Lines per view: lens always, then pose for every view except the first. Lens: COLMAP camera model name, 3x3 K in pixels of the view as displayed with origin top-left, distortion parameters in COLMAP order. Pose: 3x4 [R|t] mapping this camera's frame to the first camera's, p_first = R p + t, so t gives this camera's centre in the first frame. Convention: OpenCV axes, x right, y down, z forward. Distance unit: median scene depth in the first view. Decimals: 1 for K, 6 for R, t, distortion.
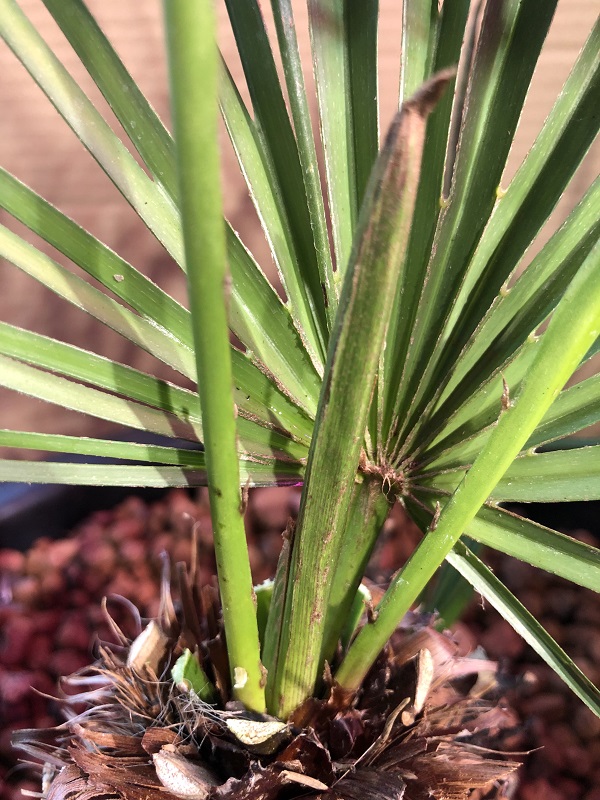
lens RADIAL K [[663.0, 0, 300.0], [0, 663.0, 400.0], [0, 0, 1]] dist [-0.015973, -0.005948]
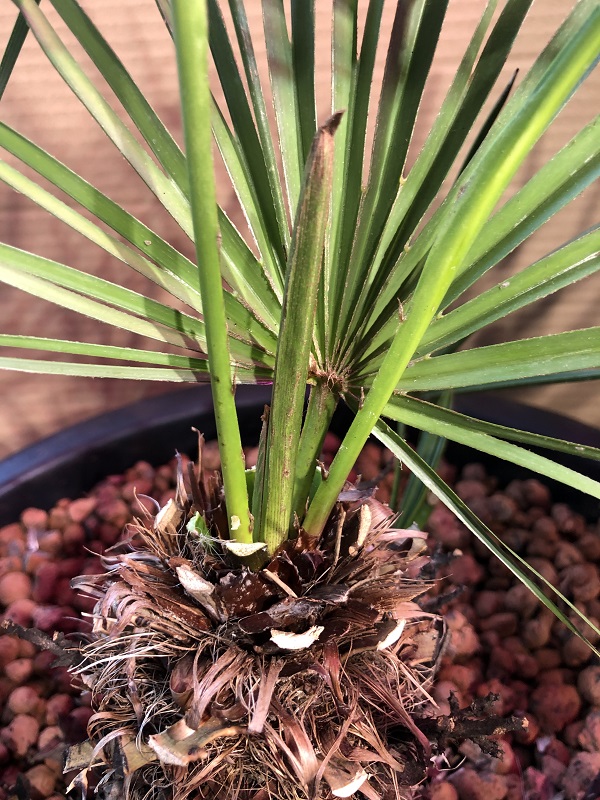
lens RADIAL K [[654.1, 0, 300.0], [0, 654.1, 400.0], [0, 0, 1]] dist [0.002575, -0.003132]
pose [[0.999653, -0.025007, 0.008308, 0.049135], [0.025005, 0.999687, 0.000334, 0.166265], [-0.008314, -0.000126, 0.999965, -0.455187]]
